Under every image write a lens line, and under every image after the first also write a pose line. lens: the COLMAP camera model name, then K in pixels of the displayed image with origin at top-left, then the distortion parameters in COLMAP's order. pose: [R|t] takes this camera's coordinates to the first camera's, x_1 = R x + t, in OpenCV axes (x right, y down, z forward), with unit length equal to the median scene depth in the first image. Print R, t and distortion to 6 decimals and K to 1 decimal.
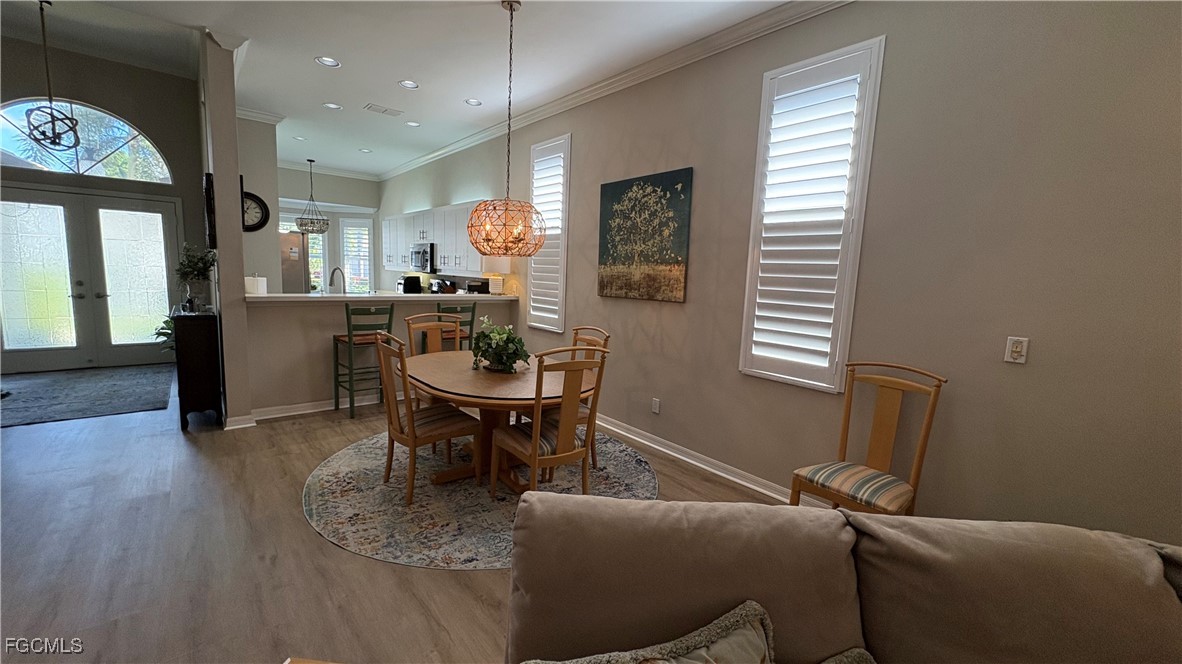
lens RADIAL K [[471.8, 0, 591.0], [0, 471.8, 332.0], [0, 0, 1]] dist [0.002553, 0.000278]
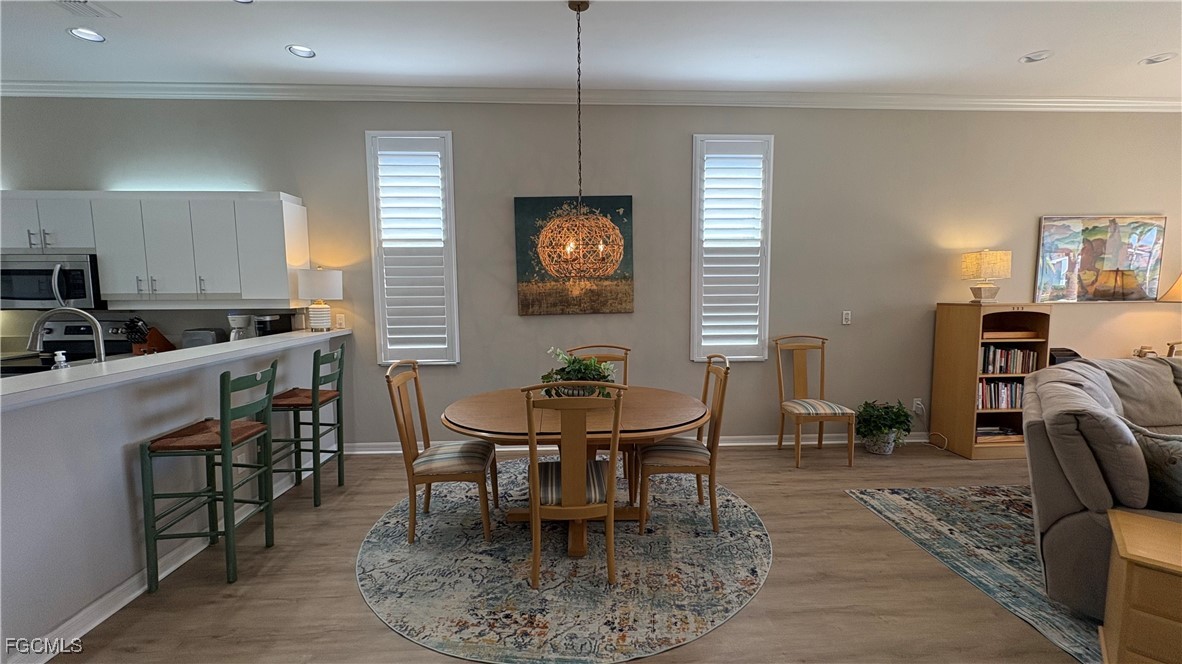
lens RADIAL K [[471.8, 0, 591.0], [0, 471.8, 332.0], [0, 0, 1]] dist [0.002553, 0.000278]
pose [[0.602520, -0.118528, 0.789253, -0.730882], [0.135487, 0.989747, 0.045206, -0.076944], [-0.786519, 0.079696, 0.612402, 0.362907]]
